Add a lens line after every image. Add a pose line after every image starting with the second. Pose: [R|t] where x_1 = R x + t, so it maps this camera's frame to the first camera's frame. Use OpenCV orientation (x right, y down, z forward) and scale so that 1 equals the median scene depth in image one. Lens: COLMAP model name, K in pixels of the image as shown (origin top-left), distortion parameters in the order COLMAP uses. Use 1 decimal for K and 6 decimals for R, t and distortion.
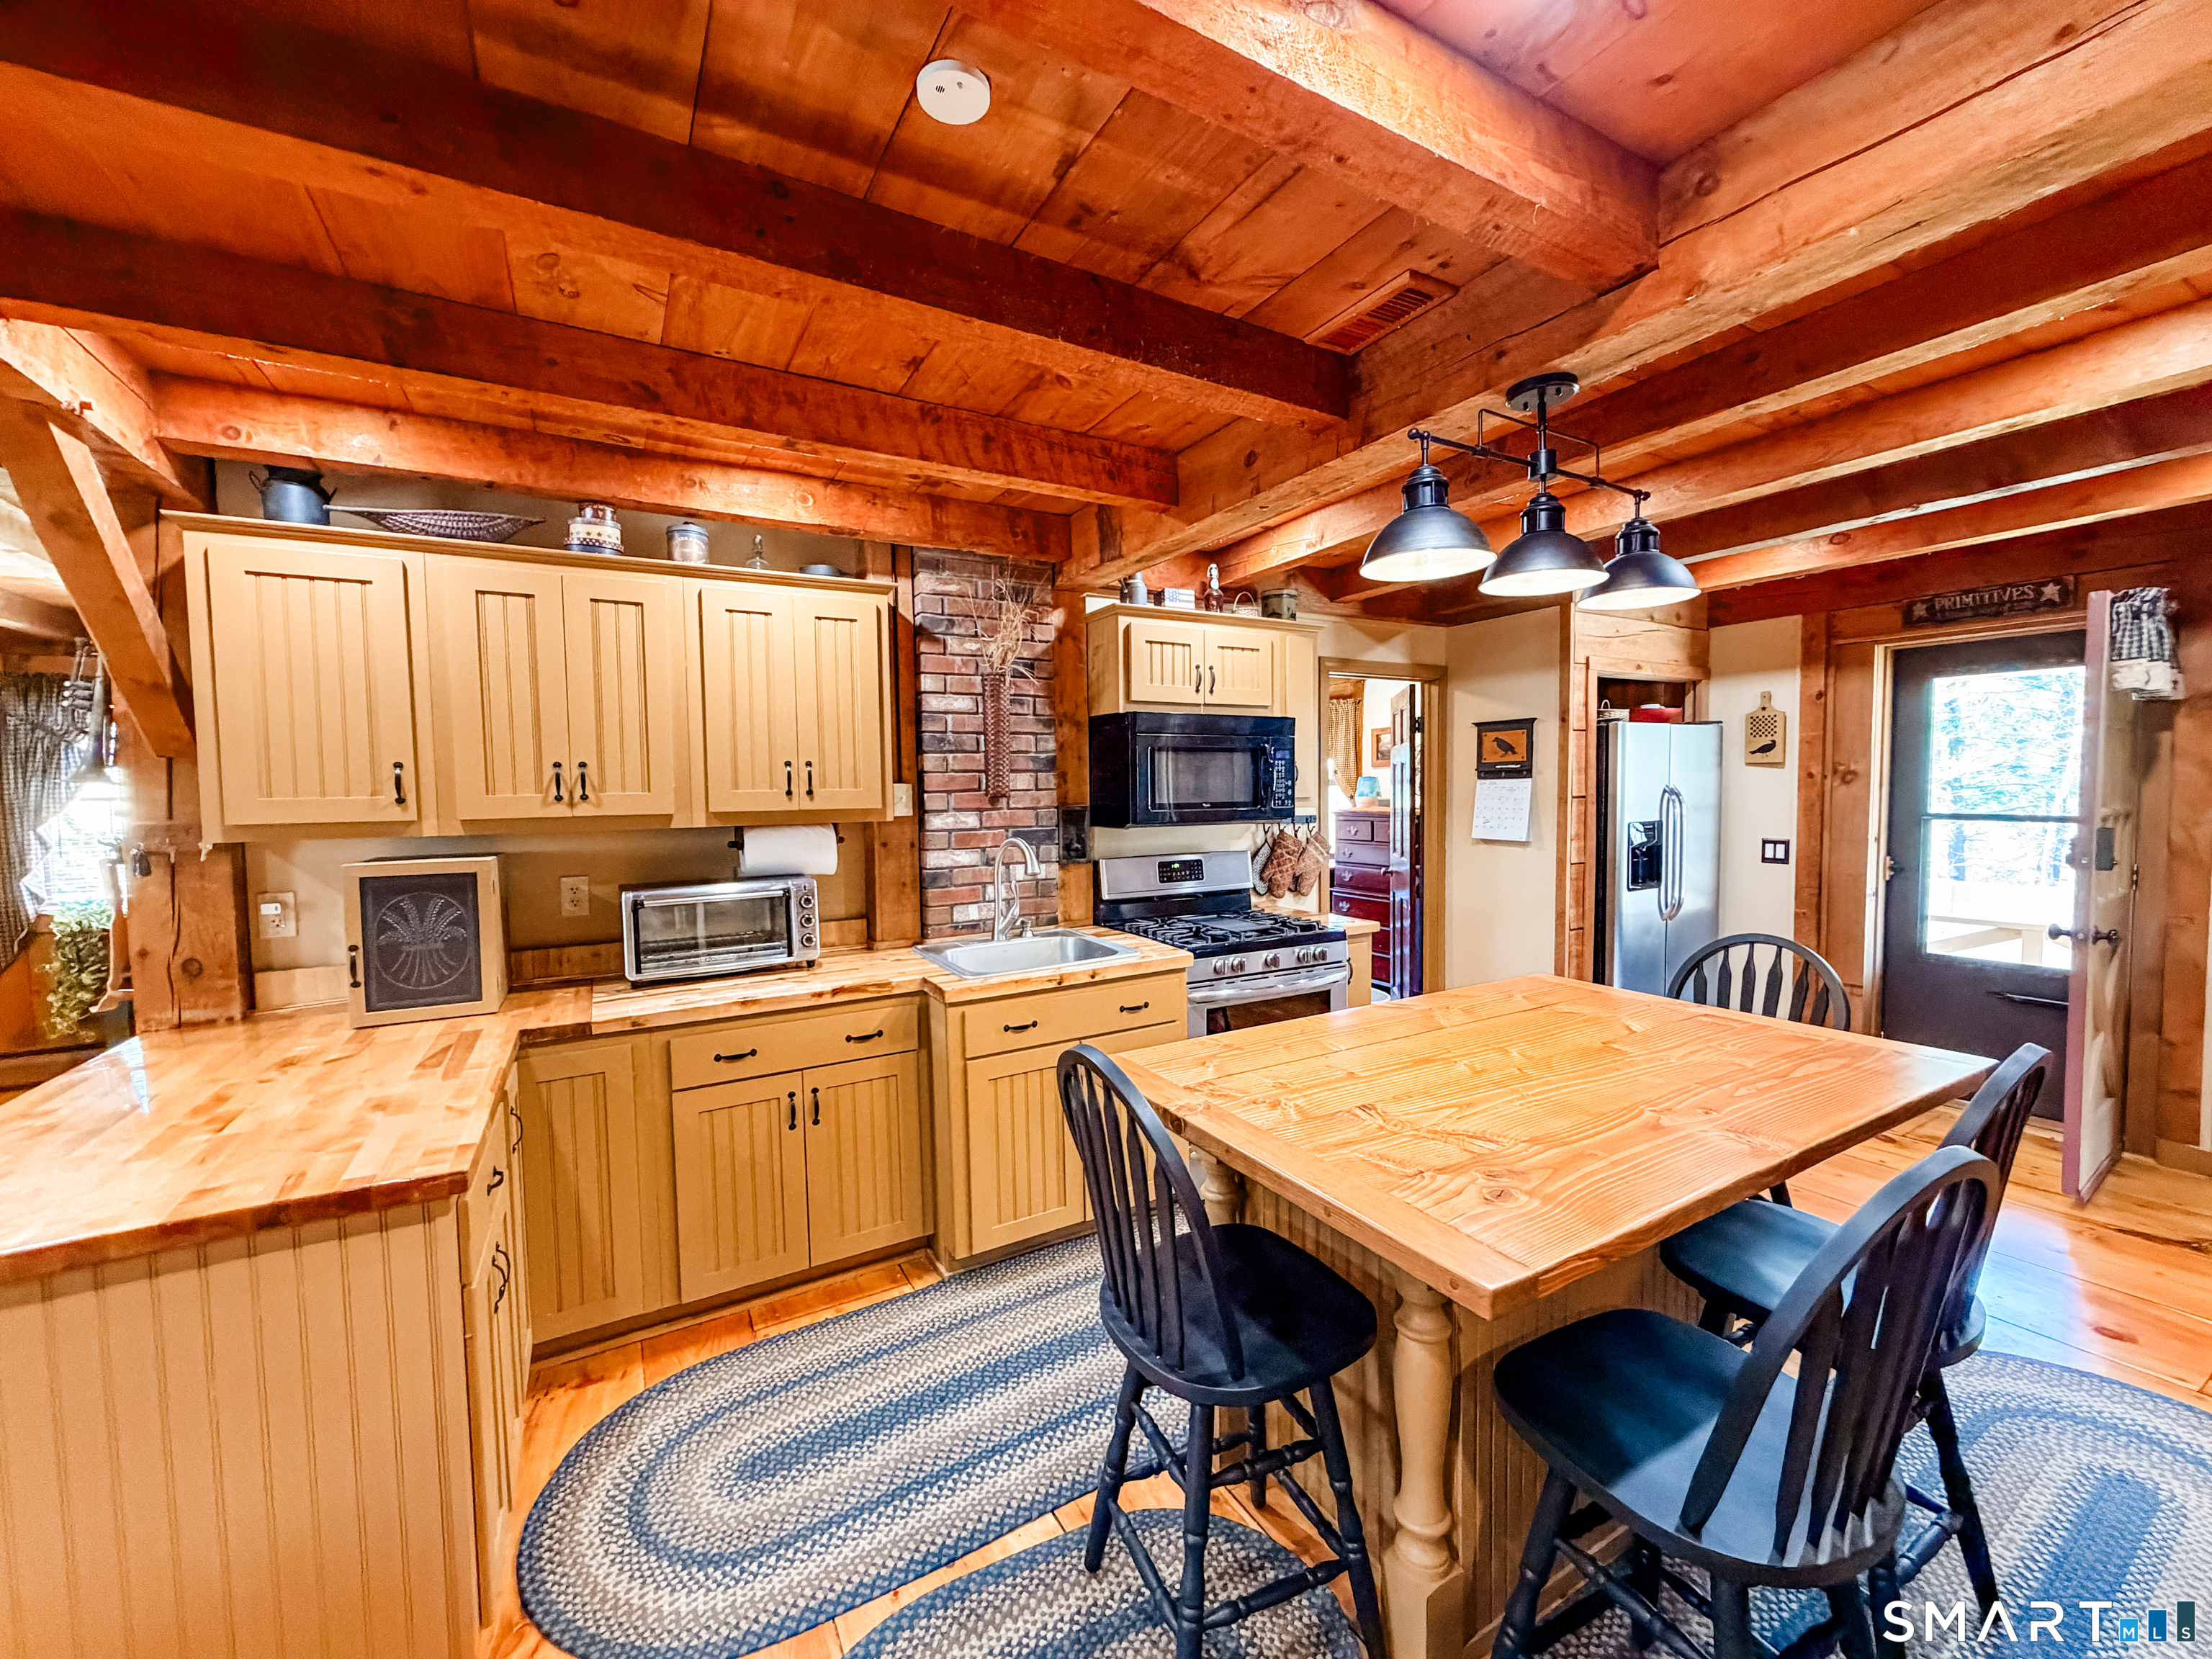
lens RADIAL K [[881.3, 0, 1106.6], [0, 881.3, 830.4], [0, 0, 1]] dist [-0.001139, 0.000410]
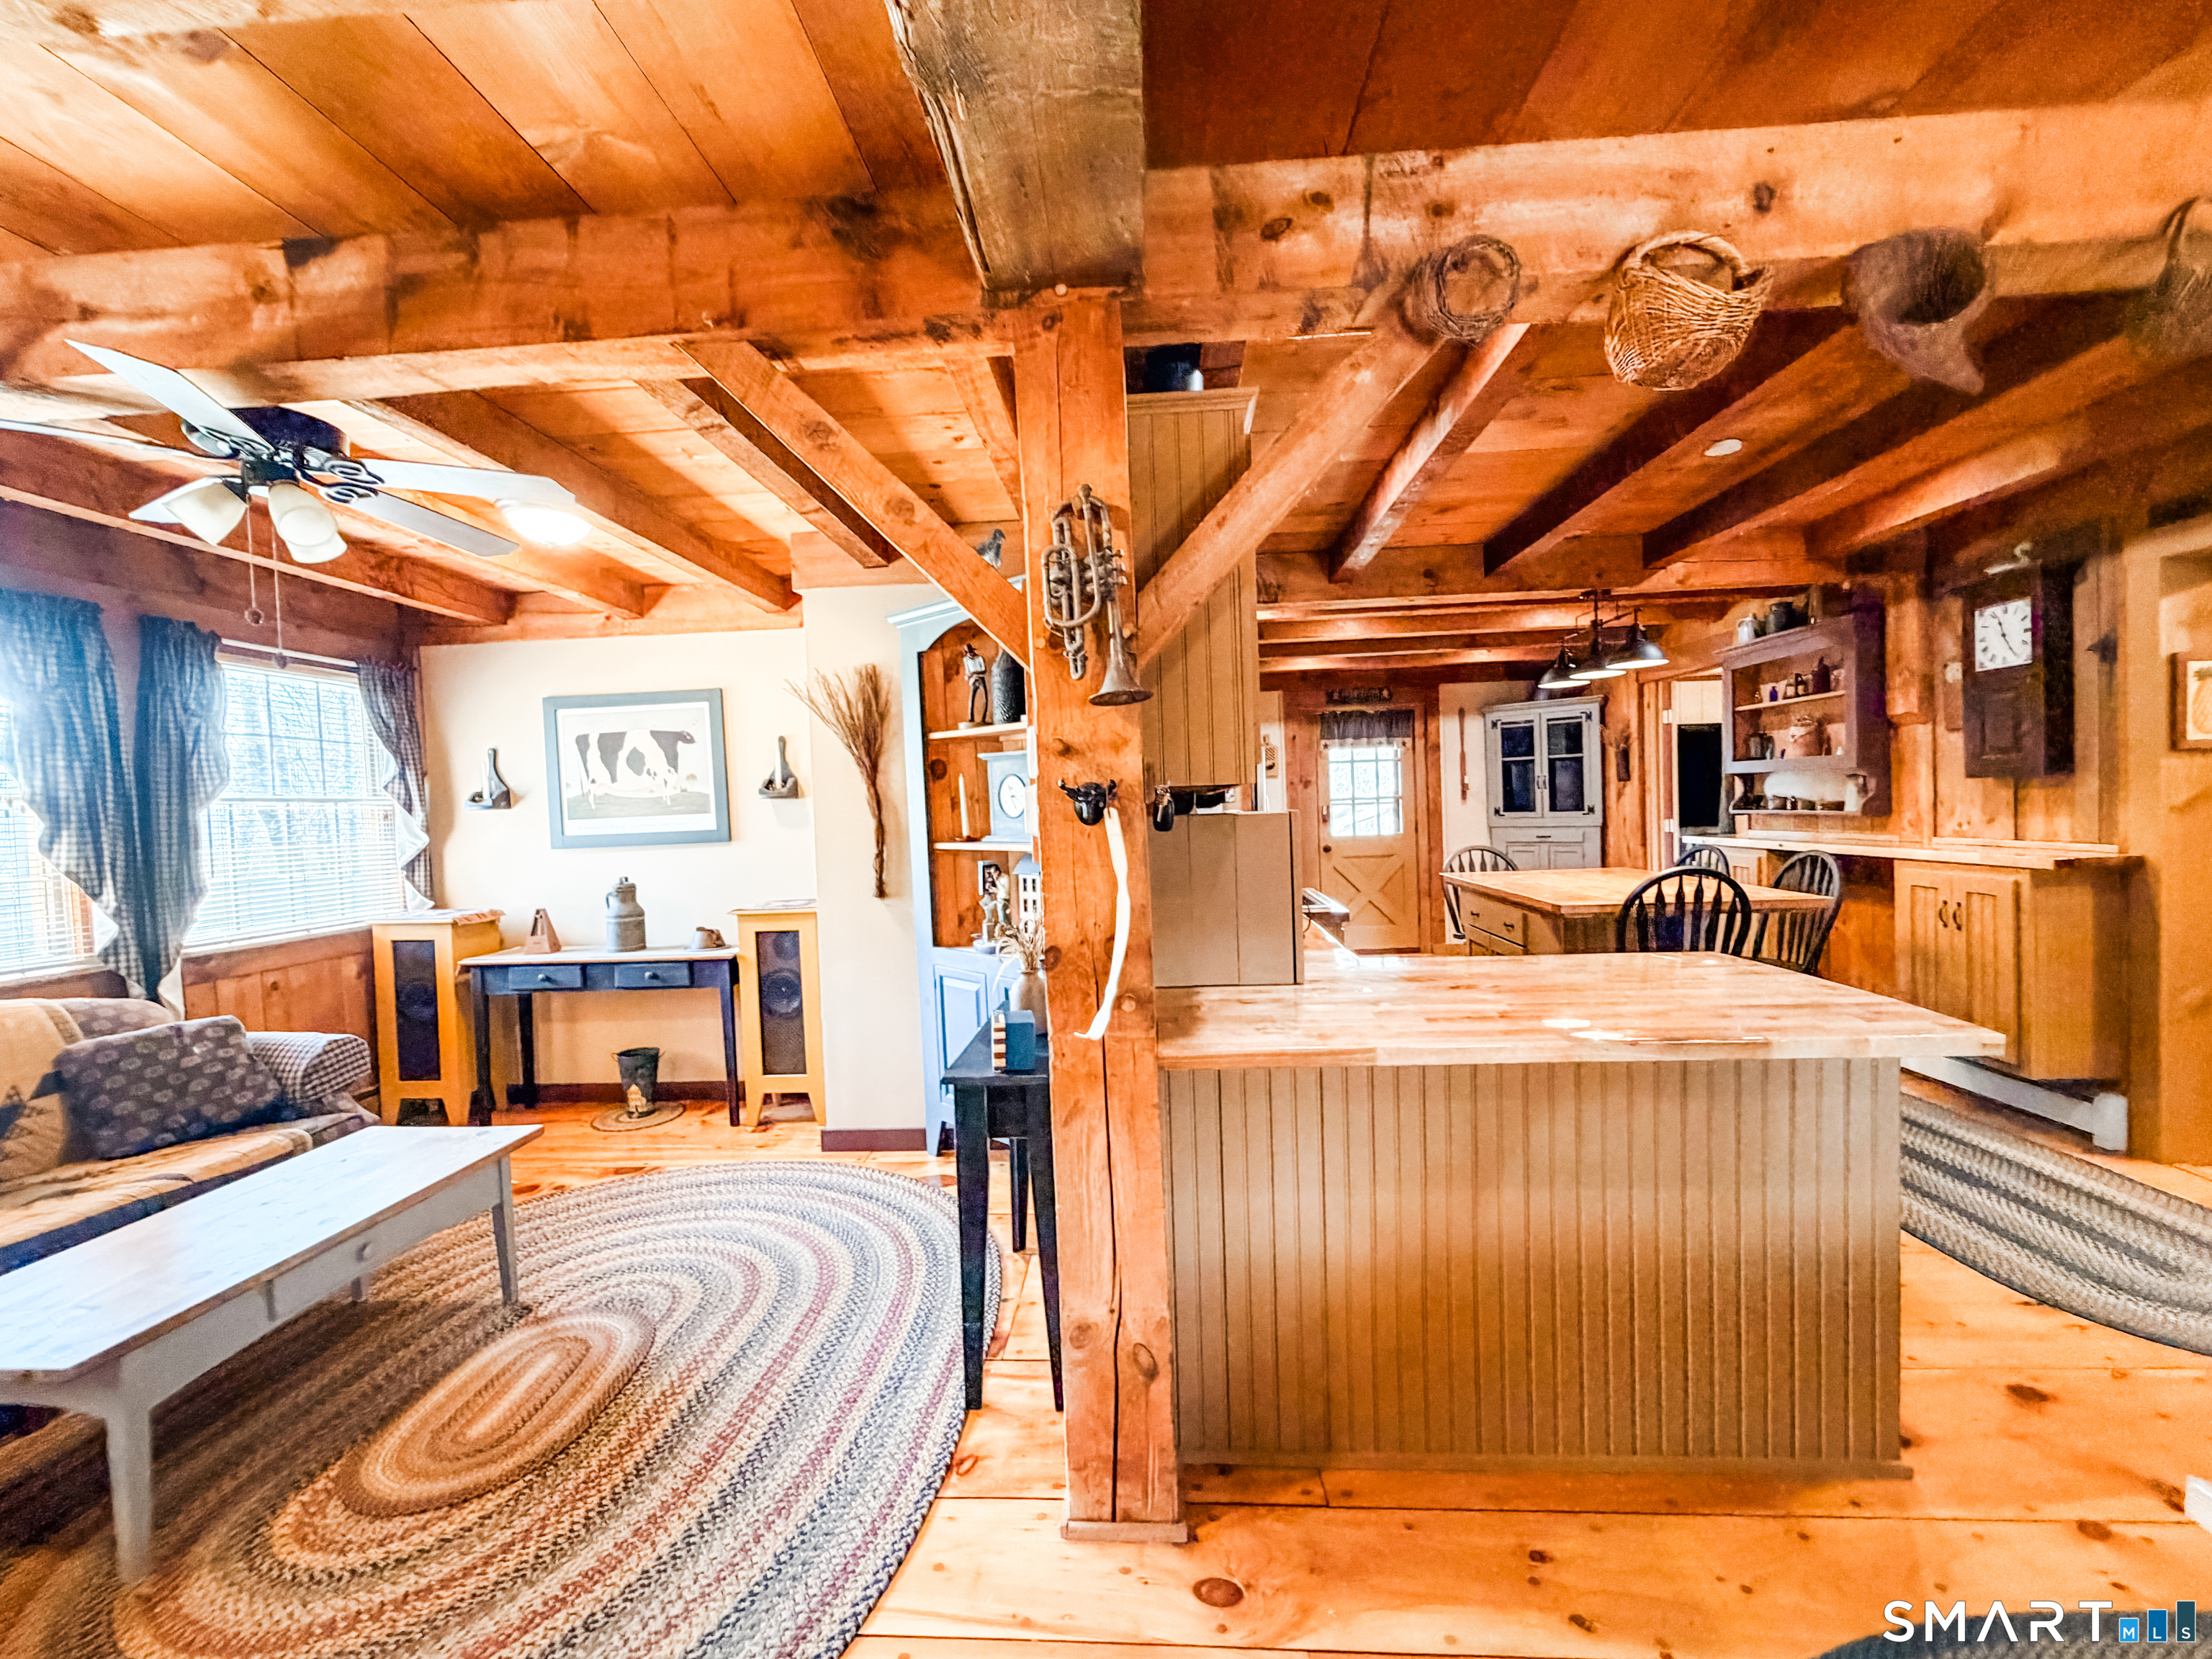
lens RADIAL K [[881.3, 0, 1108.3], [0, 881.3, 830.6], [0, 0, 1]] dist [-0.001139, 0.000410]
pose [[0.581837, -0.029123, 0.812784, -1.595704], [0.064839, 0.997839, -0.010661, 0.051900], [-0.810717, 0.058903, 0.582468, 0.508540]]
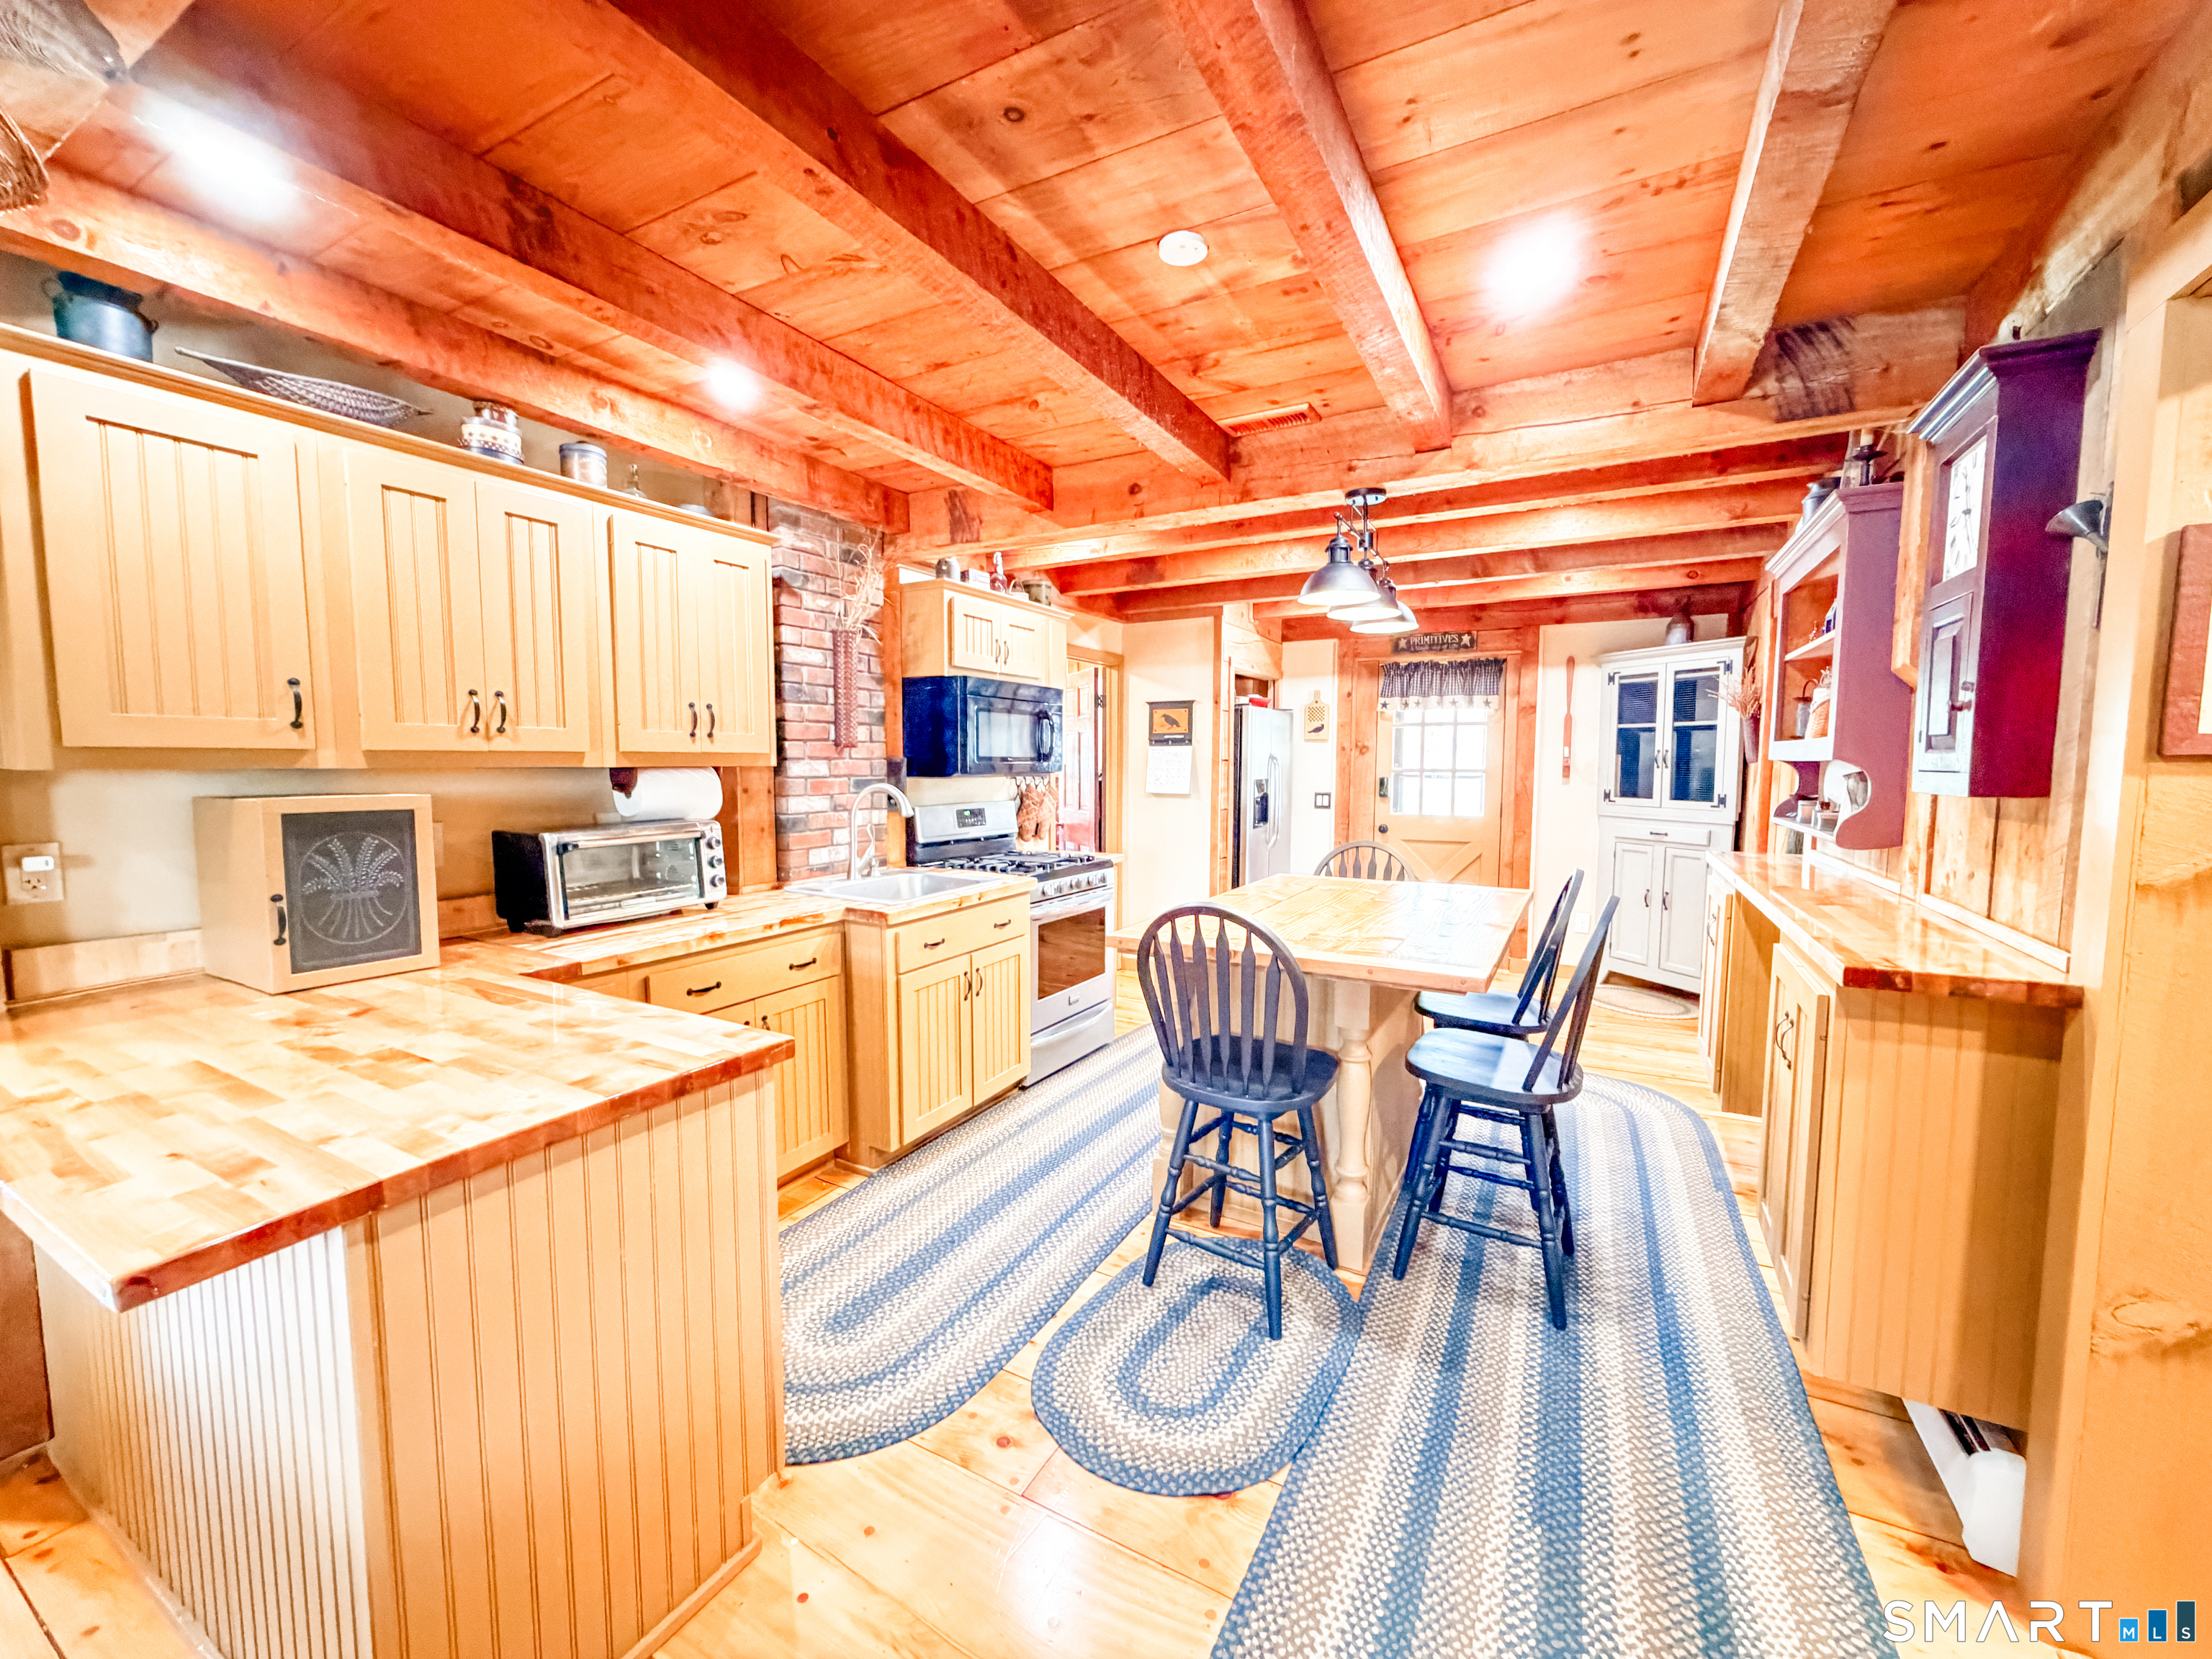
lens RADIAL K [[881.3, 0, 1107.4], [0, 881.3, 829.3], [0, 0, 1]] dist [-0.001139, 0.000410]
pose [[0.854844, -0.023723, 0.518343, -0.576856], [0.010608, 0.999545, 0.028251, 0.050034], [-0.518777, -0.018652, 0.854706, -0.116274]]
